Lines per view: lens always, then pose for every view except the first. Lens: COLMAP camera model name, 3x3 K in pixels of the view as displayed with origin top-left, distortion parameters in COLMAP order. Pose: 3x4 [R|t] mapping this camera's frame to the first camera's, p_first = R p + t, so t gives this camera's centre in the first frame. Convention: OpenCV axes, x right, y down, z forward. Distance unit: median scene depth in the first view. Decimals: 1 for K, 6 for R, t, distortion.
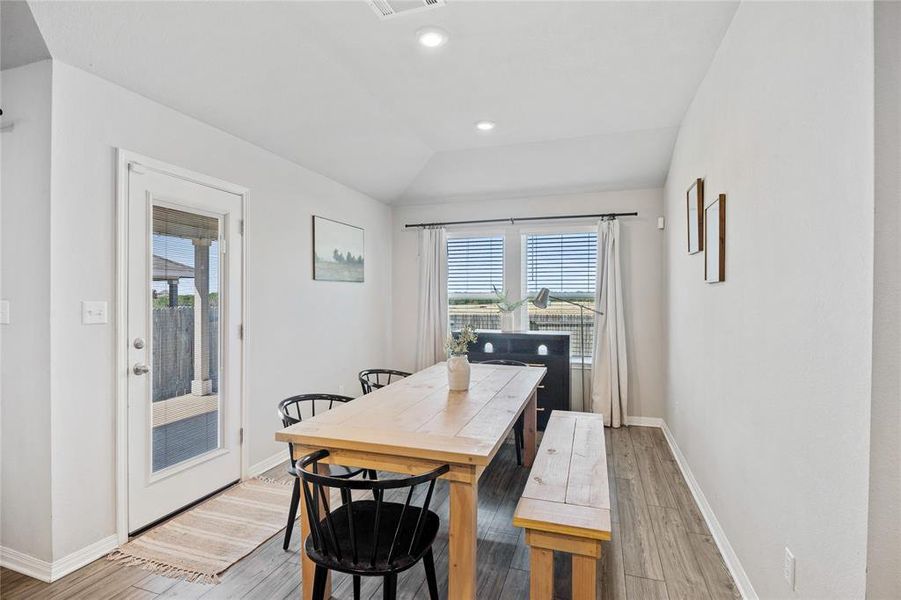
lens RADIAL K [[444.0, 0, 455.6], [0, 444.0, 294.8], [0, 0, 1]] dist [0.001090, -0.002259]
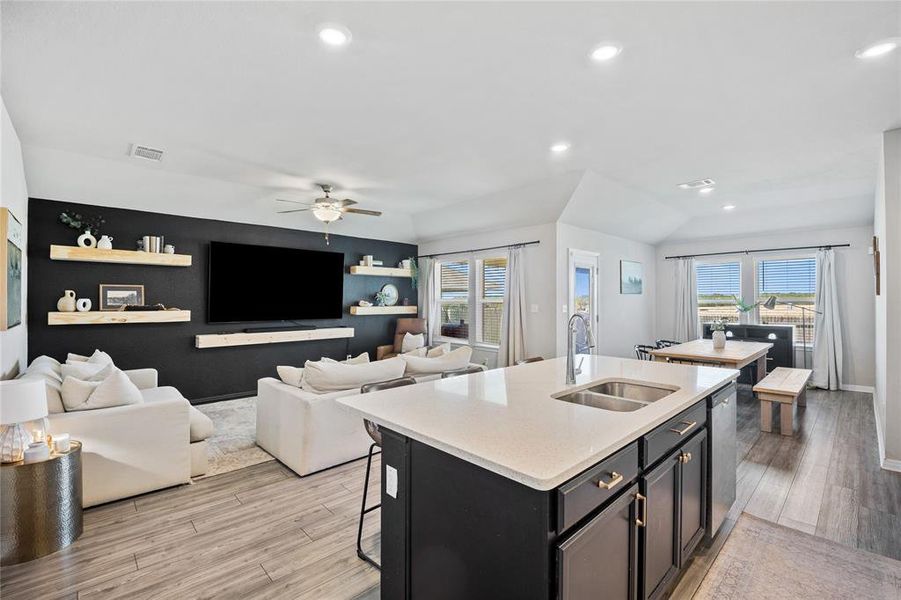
lens RADIAL K [[393.4, 0, 453.9], [0, 393.4, 297.9], [0, 0, 1]] dist [-0.016432, -0.003860]
pose [[0.875238, -0.007129, -0.483640, -0.118475], [0.006493, 0.999974, -0.002991, -0.013302], [0.483649, -0.000522, 0.875262, -0.726741]]
